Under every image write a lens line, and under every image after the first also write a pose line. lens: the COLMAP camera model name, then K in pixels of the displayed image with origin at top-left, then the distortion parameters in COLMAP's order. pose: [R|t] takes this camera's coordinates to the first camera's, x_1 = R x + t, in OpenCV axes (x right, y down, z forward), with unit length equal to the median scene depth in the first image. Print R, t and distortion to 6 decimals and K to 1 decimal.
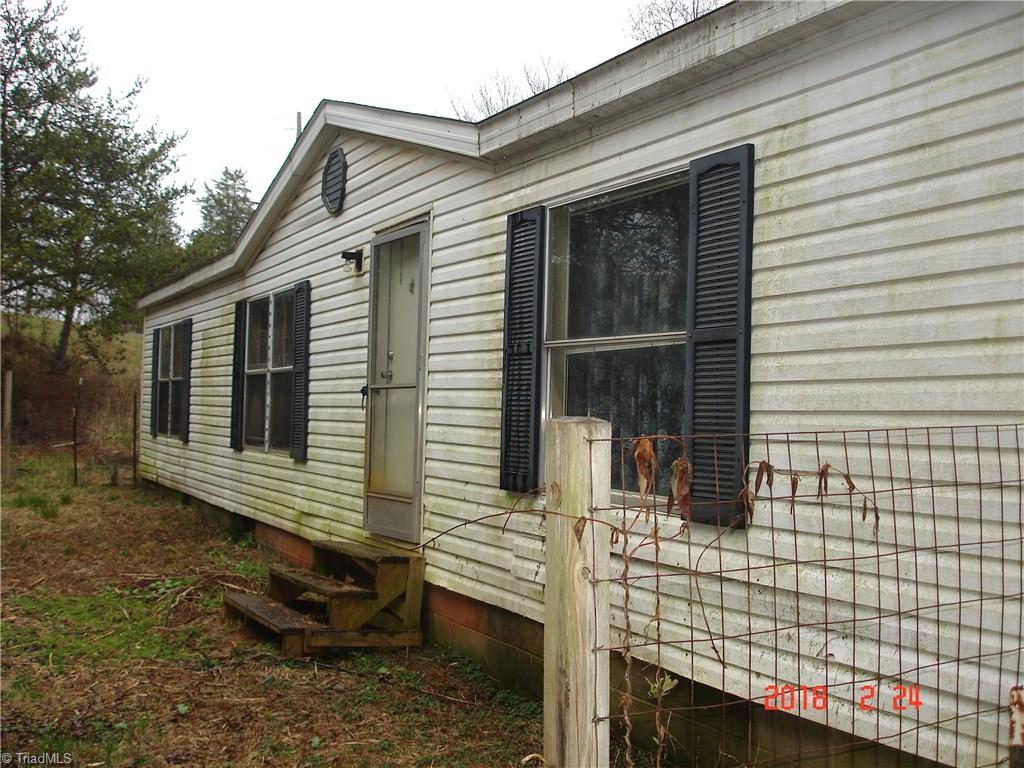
lens RADIAL K [[1252.9, 0, 512.0], [0, 1252.9, 384.0], [0, 0, 1]] dist [-0.067796, 0.021454]
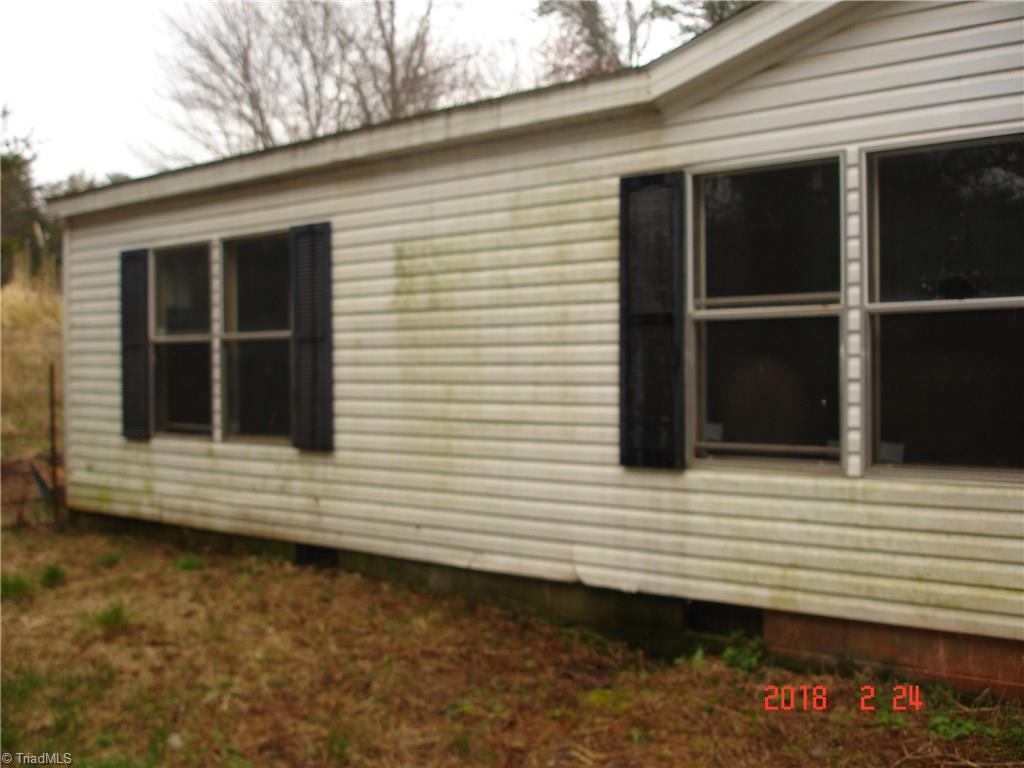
lens RADIAL K [[549.4, 0, 512.0], [0, 549.4, 384.0], [0, 0, 1]] dist [-0.002644, -0.000039]
pose [[0.730571, -0.018088, 0.682597, -0.315290], [-0.003663, 0.999531, 0.030407, 0.009085], [-0.682827, -0.024715, 0.730162, 0.670114]]
